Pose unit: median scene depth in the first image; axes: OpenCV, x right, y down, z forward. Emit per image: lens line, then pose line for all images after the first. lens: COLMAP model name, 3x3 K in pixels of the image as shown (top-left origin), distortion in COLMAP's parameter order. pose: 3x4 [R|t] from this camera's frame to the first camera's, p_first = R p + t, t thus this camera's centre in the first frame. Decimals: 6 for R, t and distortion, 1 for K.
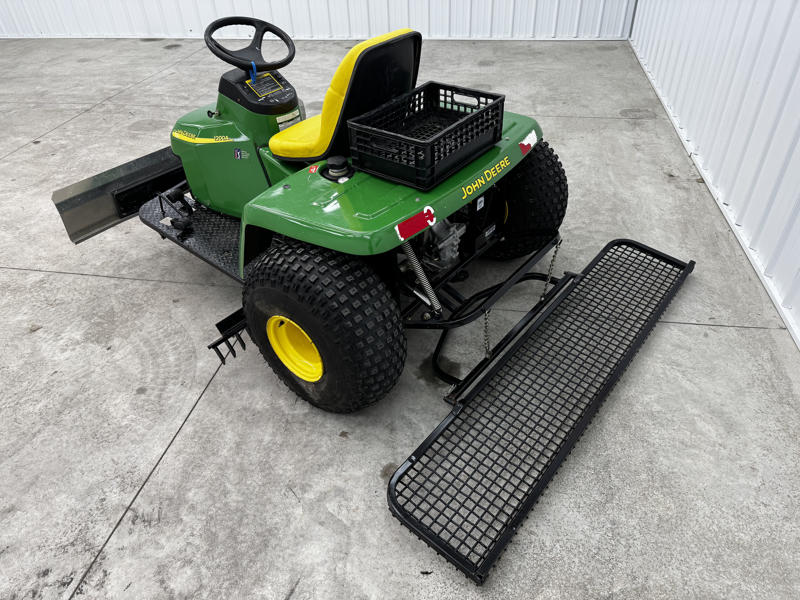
lens RADIAL K [[563.7, 0, 401.3], [0, 563.7, 296.4], [0, 0, 1]] dist [0.037455, -0.056107]
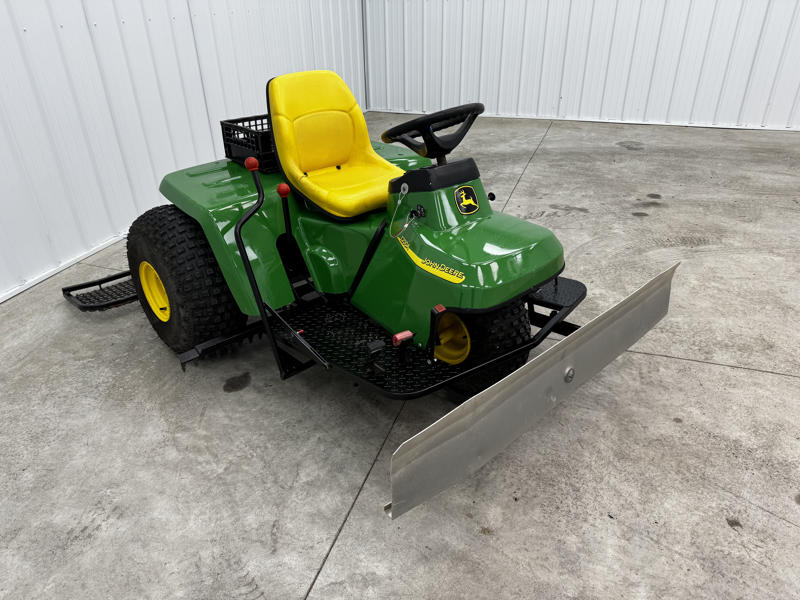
lens RADIAL K [[563.7, 0, 401.3], [0, 563.7, 296.4], [0, 0, 1]] dist [0.037455, -0.056107]
pose [[-0.988516, -0.021697, 0.149548, -0.416862], [0.126965, 0.417411, 0.899804, -1.295765], [-0.081946, 0.908459, -0.409863, 1.869586]]
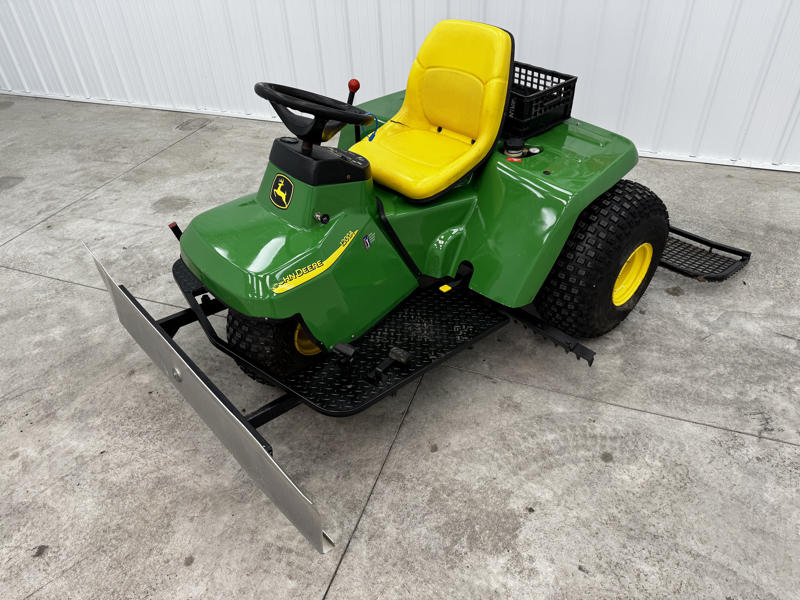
lens RADIAL K [[564.2, 0, 400.0], [0, 564.2, 300.0], [0, 0, 1]] dist [0.029331, -0.041668]
pose [[0.163593, -0.577474, 0.799850, -1.166946], [0.615019, 0.693633, 0.374999, -0.566862], [-0.771355, 0.430576, 0.468631, 0.811525]]
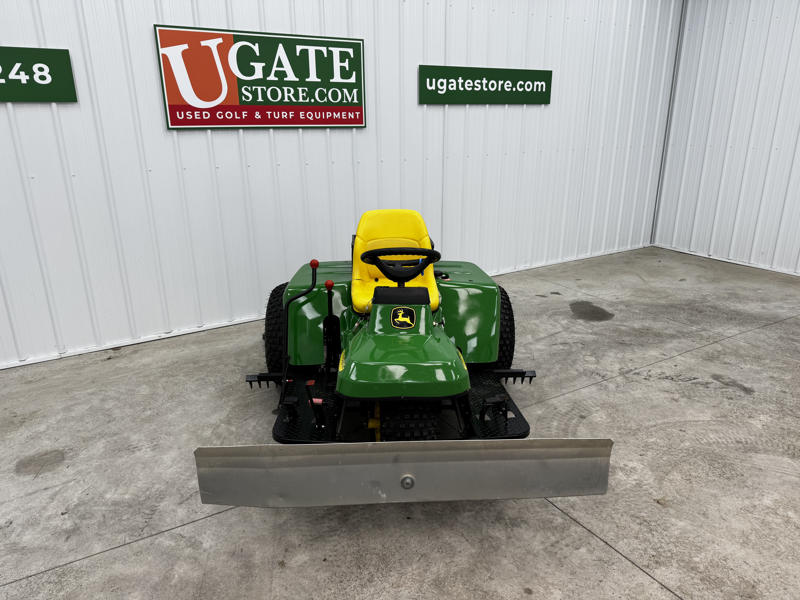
lens RADIAL K [[563.7, 0, 401.3], [0, 563.7, 296.4], [0, 0, 1]] dist [0.037455, -0.056107]
pose [[-0.663837, -0.186426, 0.724269, -1.258499], [0.472104, 0.646632, 0.599154, -1.234099], [-0.580034, 0.739670, -0.341246, 1.691133]]
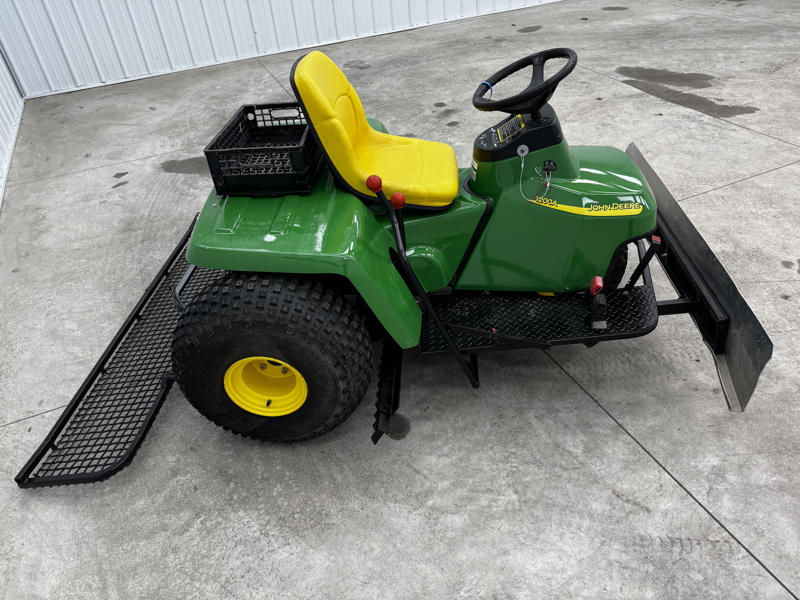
lens RADIAL K [[564.2, 0, 400.0], [0, 564.2, 300.0], [0, 0, 1]] dist [0.029331, -0.041668]
pose [[-0.812651, 0.423256, -0.400566, 0.405619], [-0.266614, 0.341175, 0.901397, -1.219891], [0.518185, 0.839318, -0.164410, 1.557342]]
